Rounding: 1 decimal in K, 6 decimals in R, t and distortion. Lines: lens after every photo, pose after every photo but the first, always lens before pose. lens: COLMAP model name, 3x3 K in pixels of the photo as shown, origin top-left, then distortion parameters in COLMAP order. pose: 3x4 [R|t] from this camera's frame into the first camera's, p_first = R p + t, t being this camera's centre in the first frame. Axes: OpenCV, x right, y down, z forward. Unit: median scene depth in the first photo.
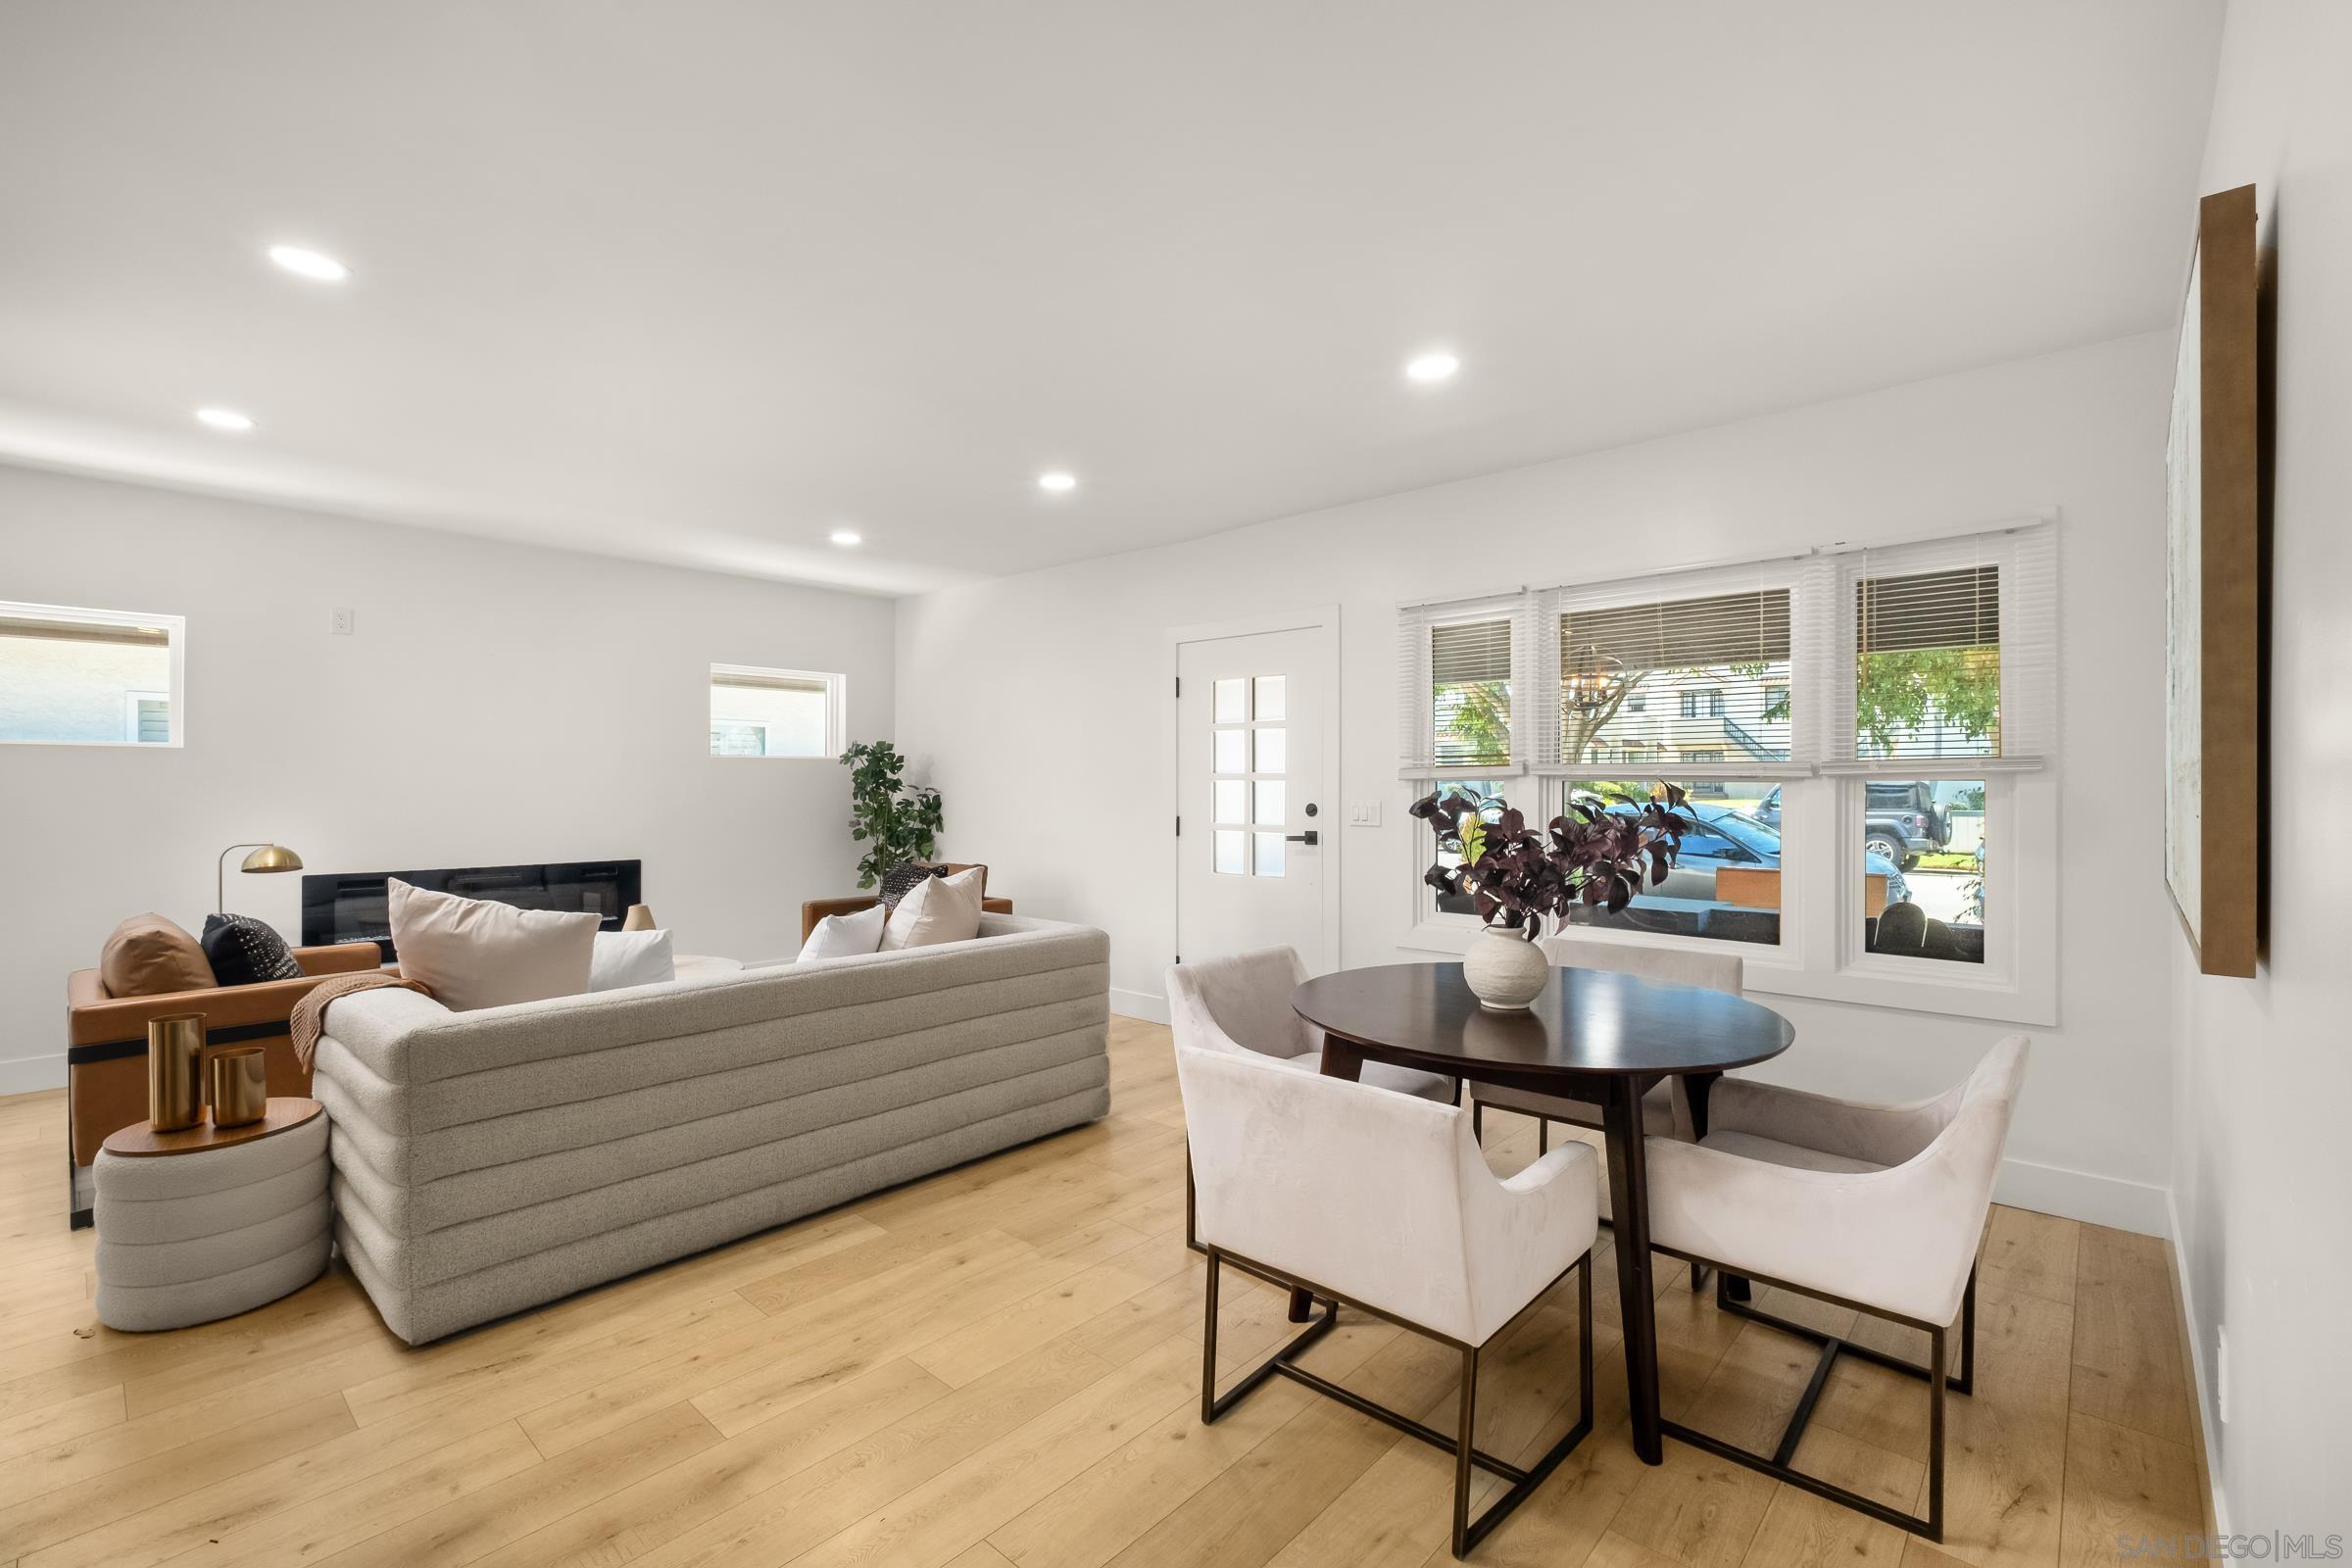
lens RADIAL K [[1023.2, 0, 1189.0], [0, 1023.2, 772.1], [0, 0, 1]] dist [-0.005411, 0.000095]
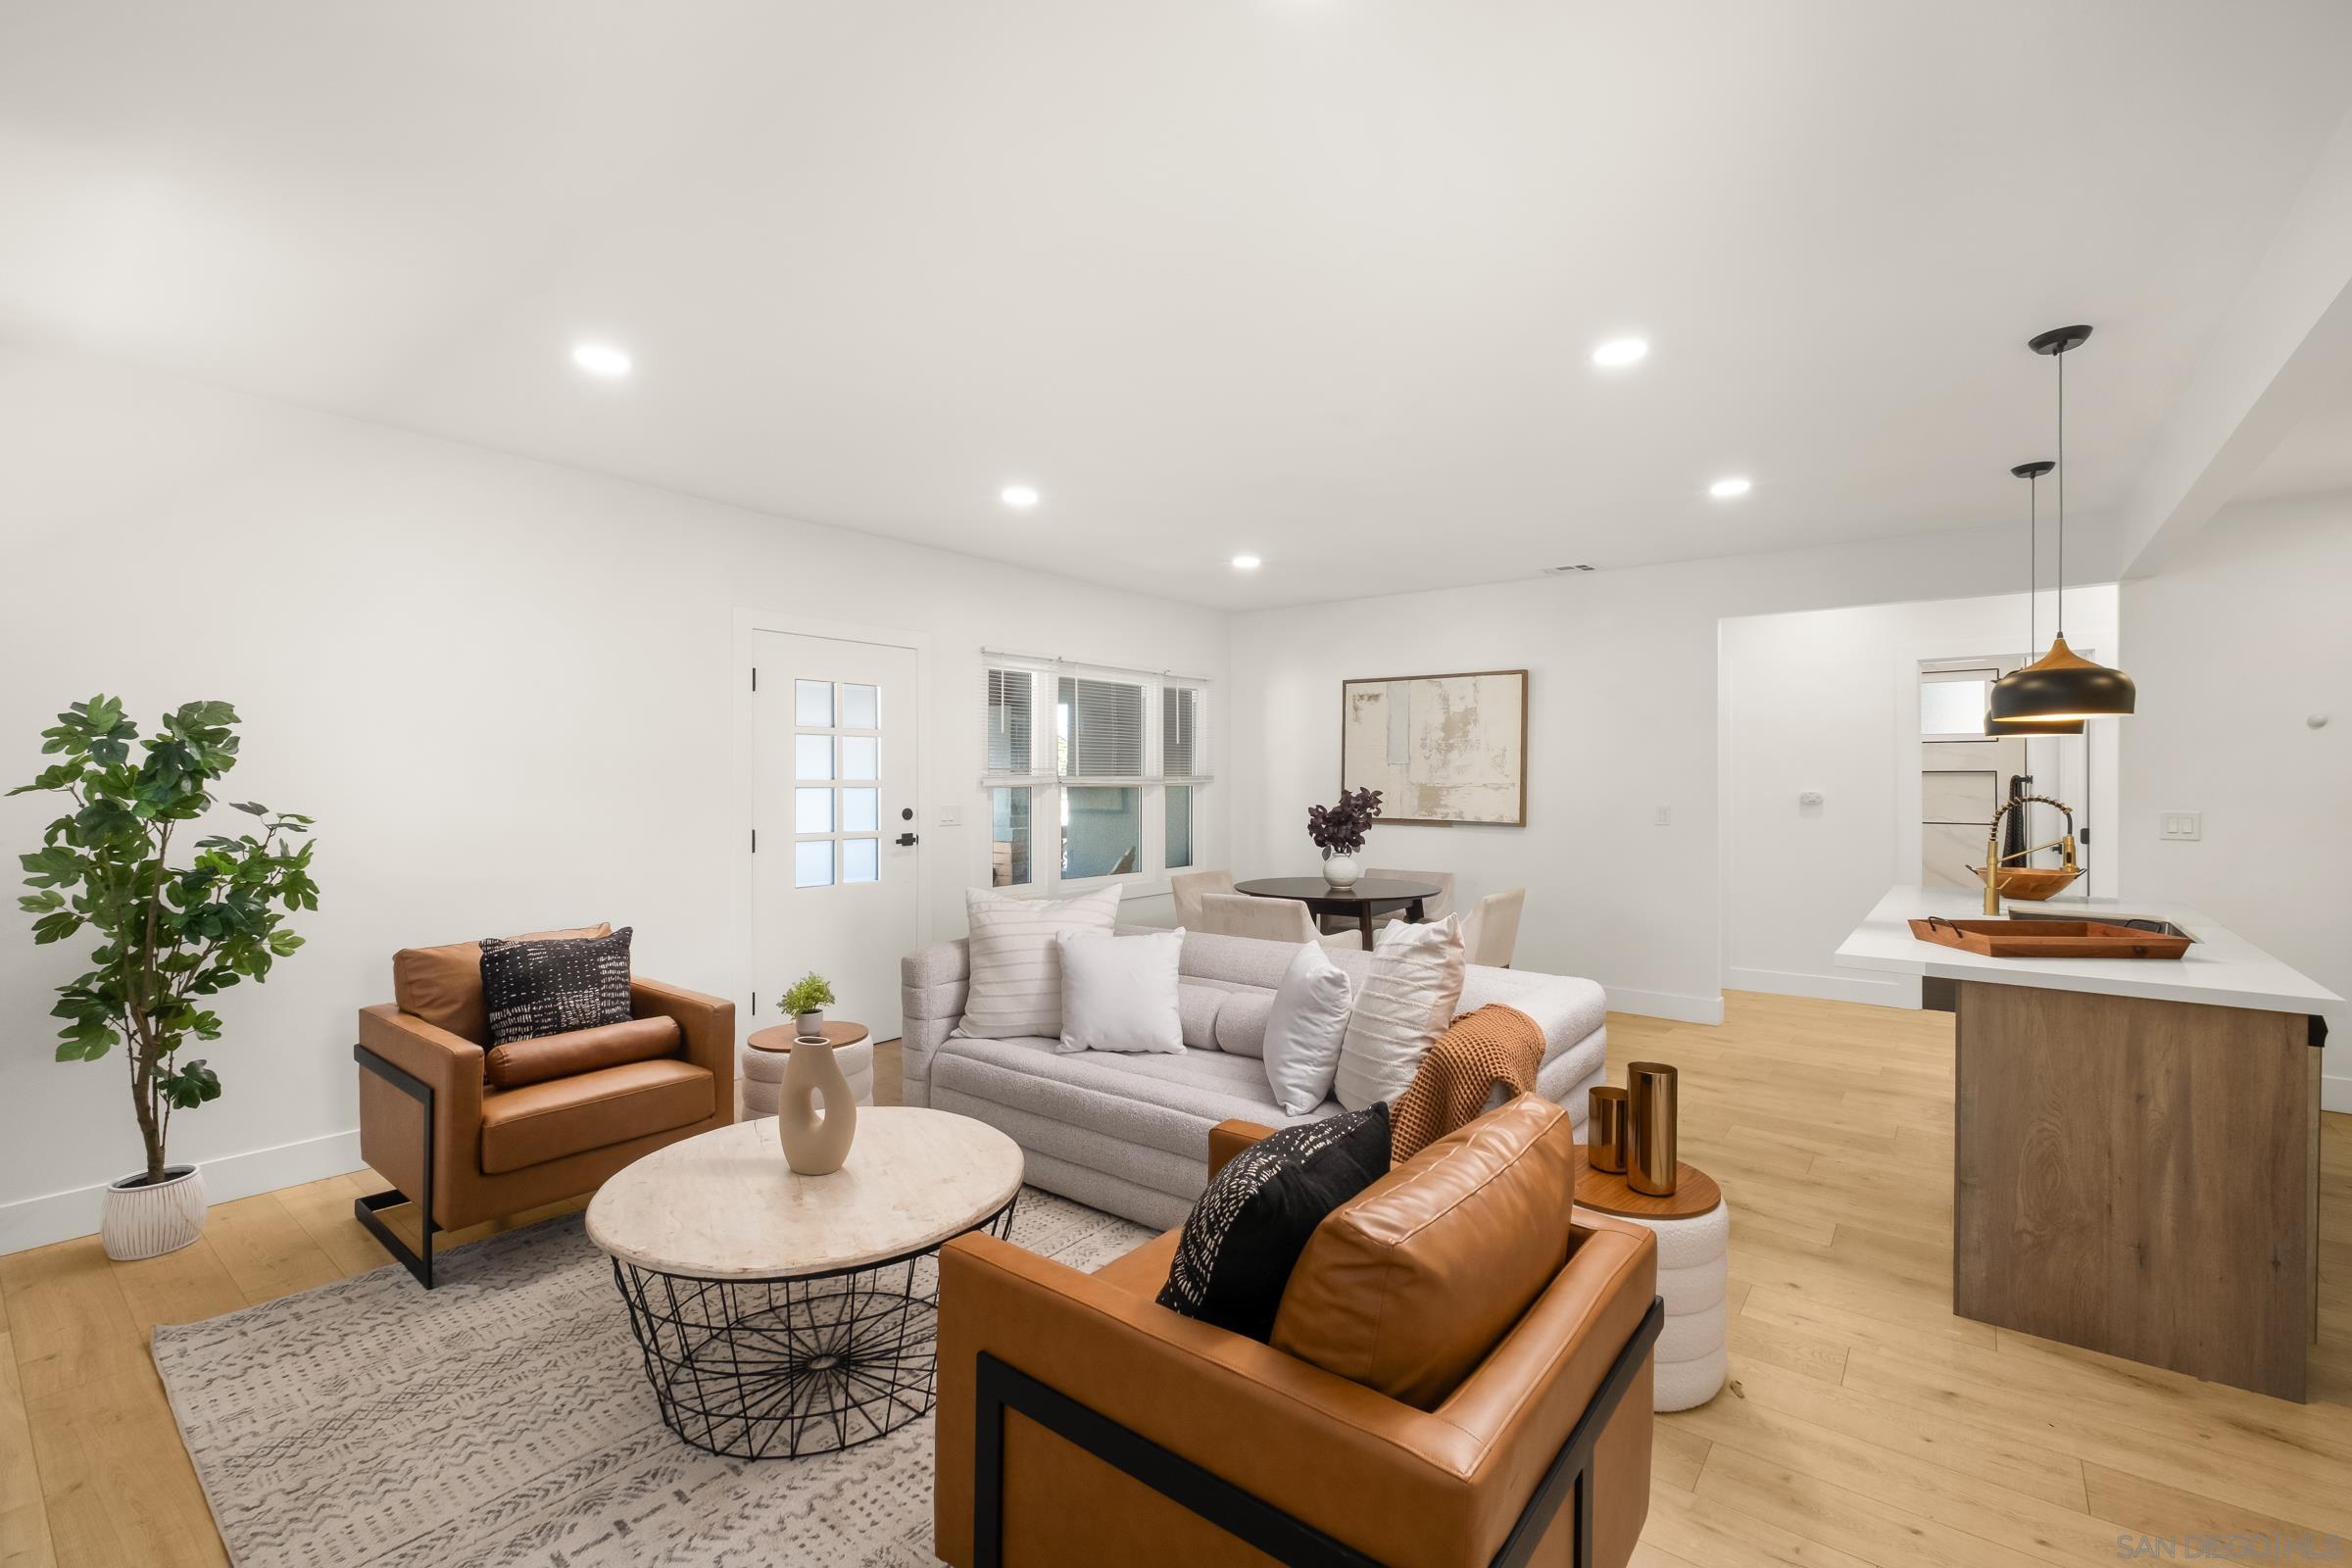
lens RADIAL K [[1023.2, 0, 1177.6], [0, 1023.2, 784.0], [0, 0, 1]] dist [-0.005411, 0.000095]
pose [[-0.055782, -0.000657, 0.998443, -0.951075], [-0.003894, 0.999992, 0.000440, 0.002306], [-0.998435, -0.003863, -0.055784, 0.735452]]
